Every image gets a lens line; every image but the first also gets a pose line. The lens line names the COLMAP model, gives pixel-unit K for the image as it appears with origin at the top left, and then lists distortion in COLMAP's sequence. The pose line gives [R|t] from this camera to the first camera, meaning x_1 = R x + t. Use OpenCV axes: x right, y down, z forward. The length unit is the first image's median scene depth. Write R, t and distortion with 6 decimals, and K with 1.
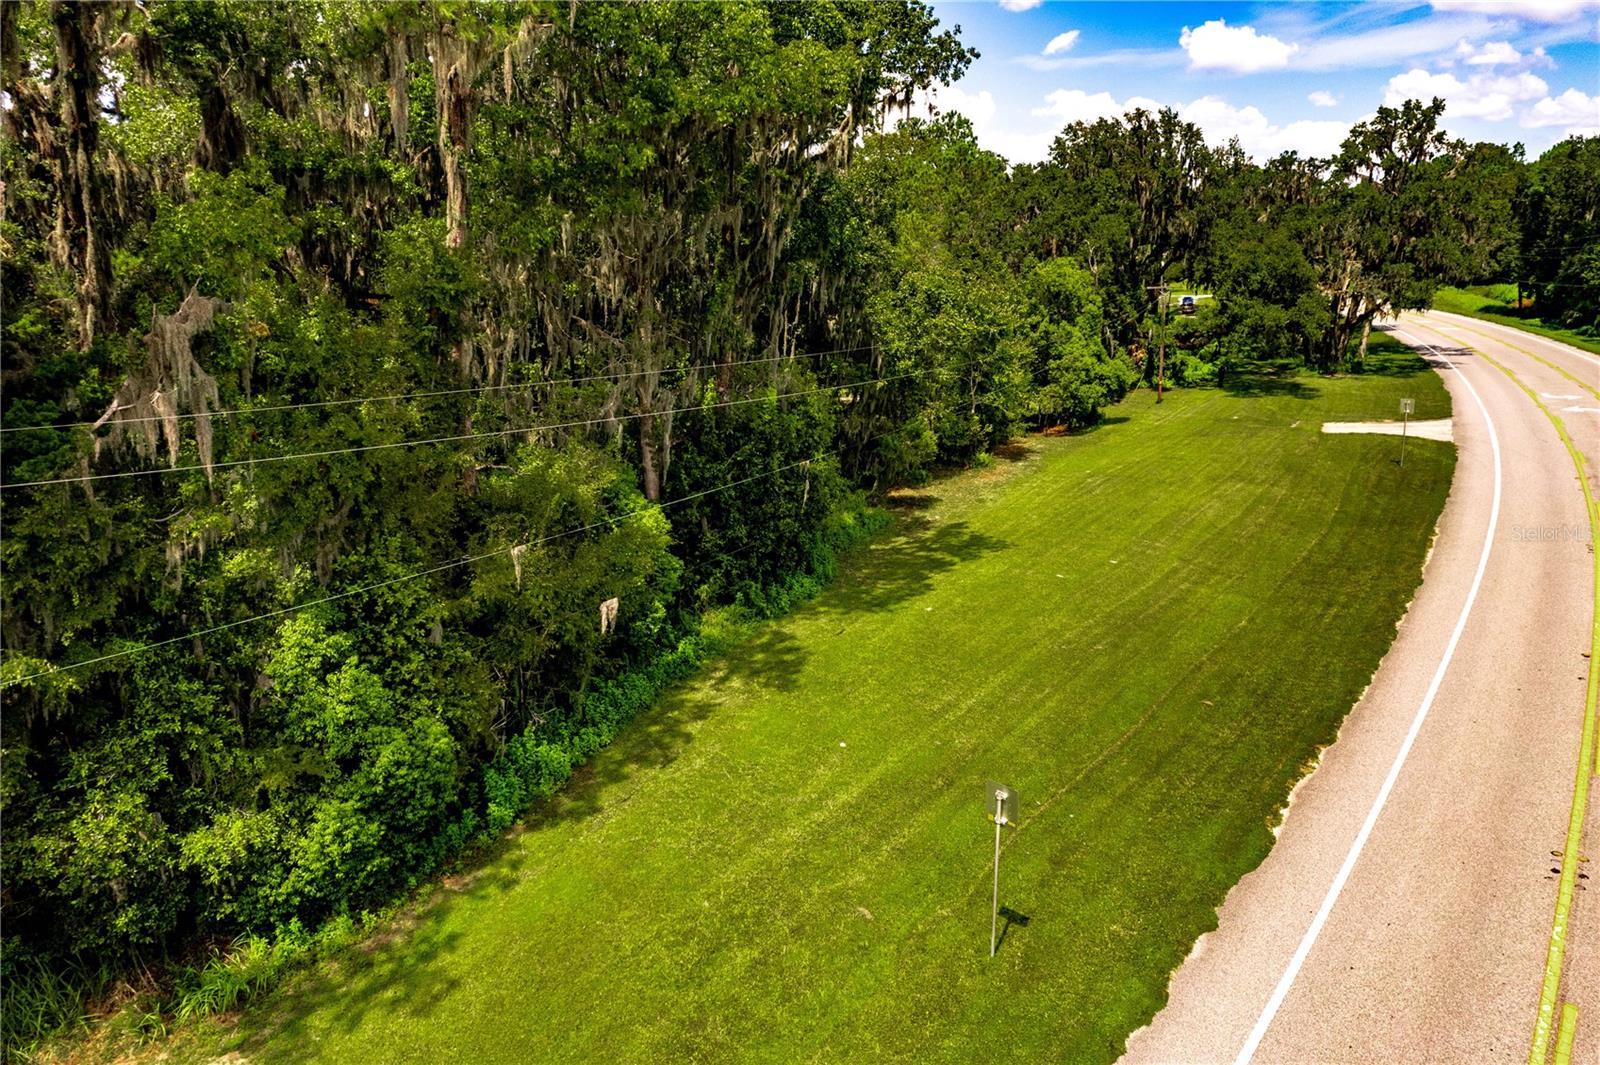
lens RADIAL K [[1039.1, 0, 819.4], [0, 1039.1, 522.9], [0, 0, 1]] dist [-0.071932, 0.060825]
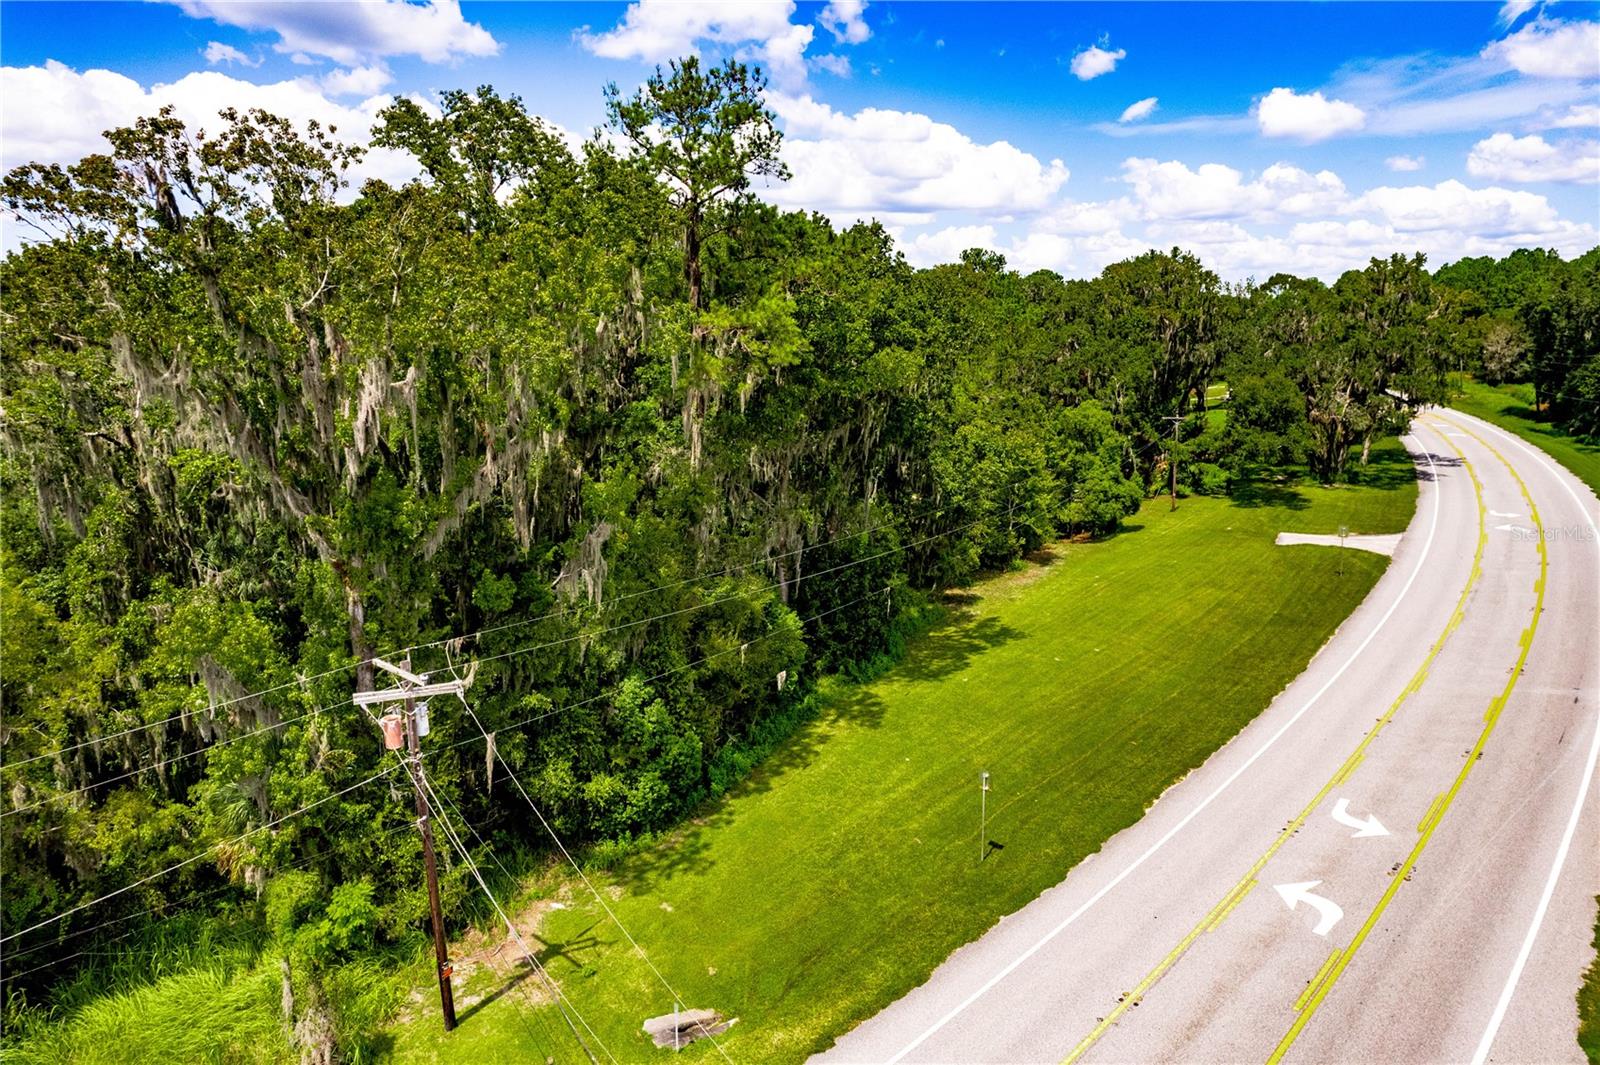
lens RADIAL K [[1039.1, 0, 819.4], [0, 1039.1, 522.9], [0, 0, 1]] dist [-0.071932, 0.060825]
pose [[0.997672, 0.017168, -0.065994, -0.010284], [-0.021025, 0.998083, -0.058209, -0.045292], [0.064868, 0.059461, 0.996121, -0.455185]]
